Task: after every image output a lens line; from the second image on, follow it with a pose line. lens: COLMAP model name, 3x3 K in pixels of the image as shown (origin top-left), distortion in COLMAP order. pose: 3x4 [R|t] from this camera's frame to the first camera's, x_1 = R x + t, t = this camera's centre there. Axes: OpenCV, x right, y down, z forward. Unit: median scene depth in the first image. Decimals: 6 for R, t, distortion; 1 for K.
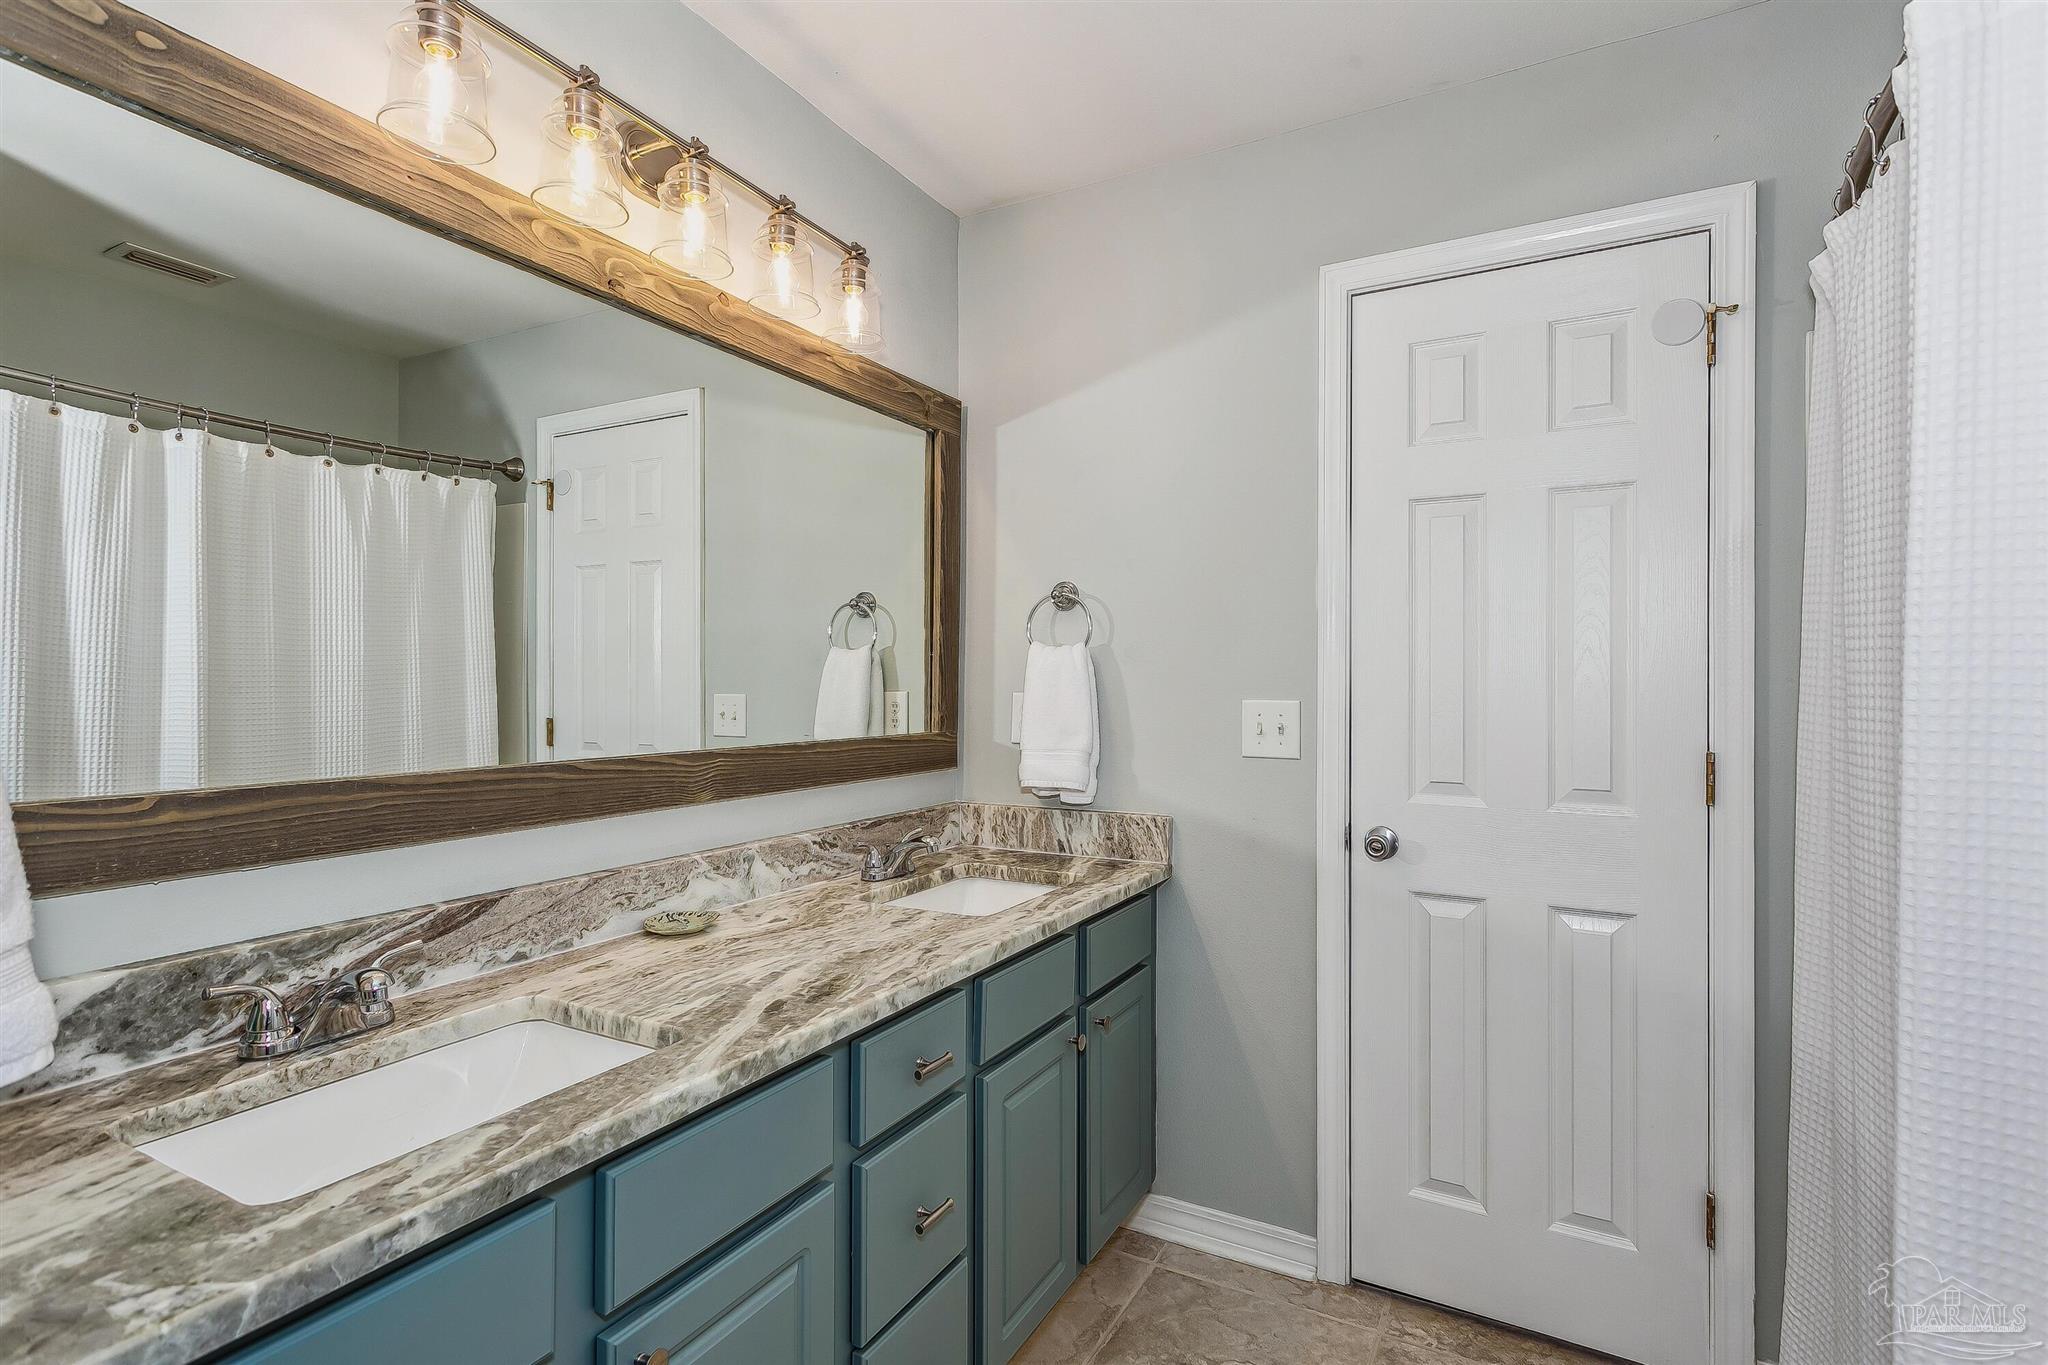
lens RADIAL K [[971.0, 0, 1016.1], [0, 971.0, 682.5], [0, 0, 1]] dist [0.001883, -0.000550]
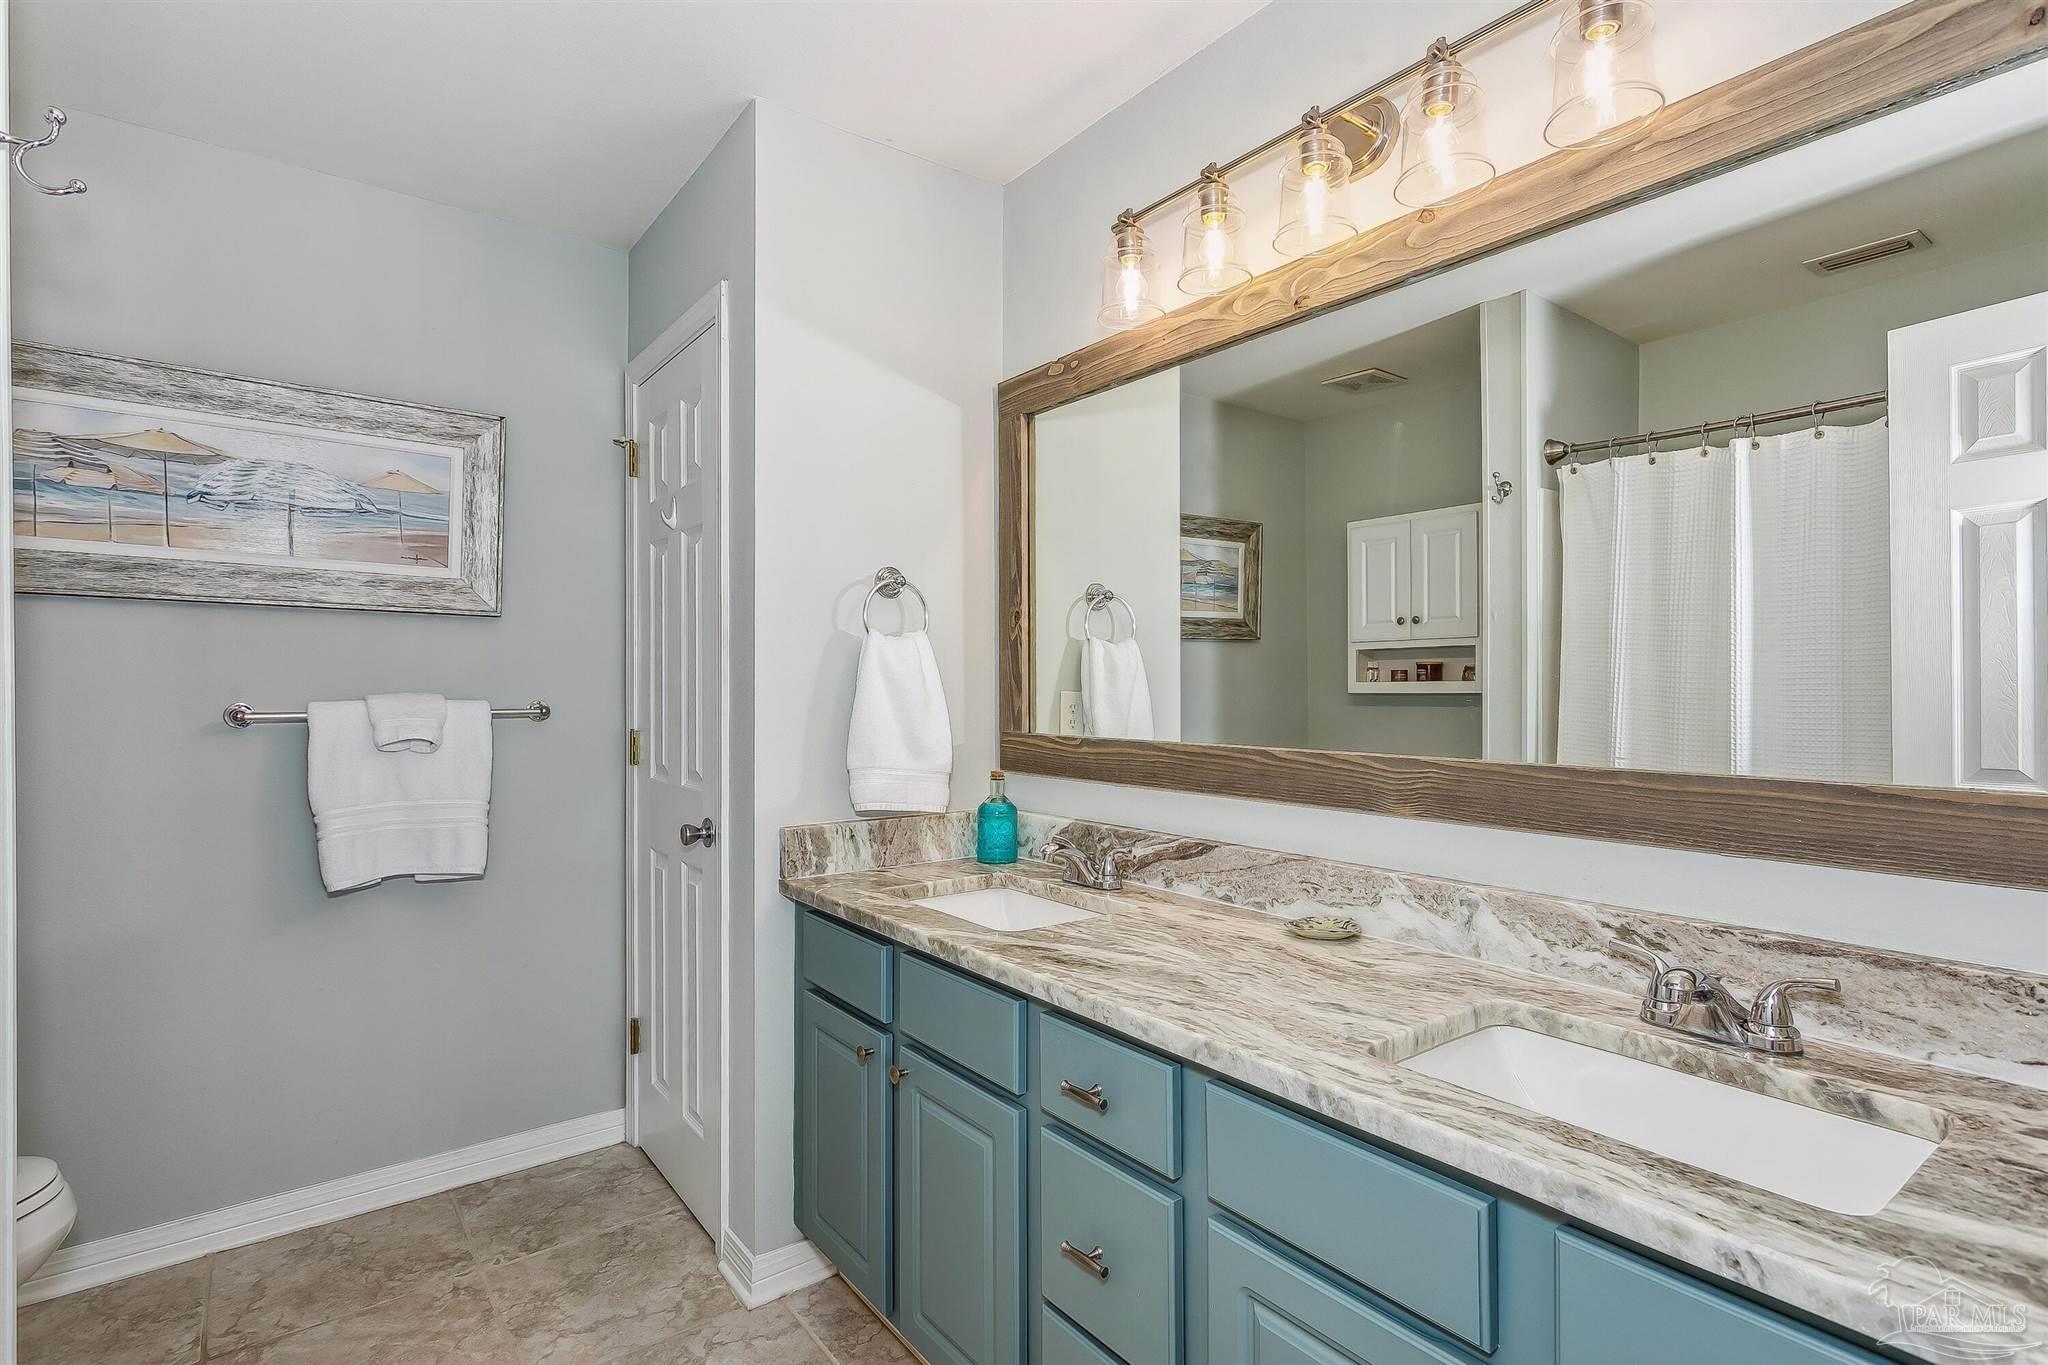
lens RADIAL K [[971.0, 0, 1016.1], [0, 971.0, 682.5], [0, 0, 1]] dist [0.001883, -0.000550]
pose [[-0.399939, -0.004941, -0.916529, 0.731350], [0.001946, 0.999979, -0.006240, 0.011328], [0.916540, -0.004279, -0.399920, 1.229392]]
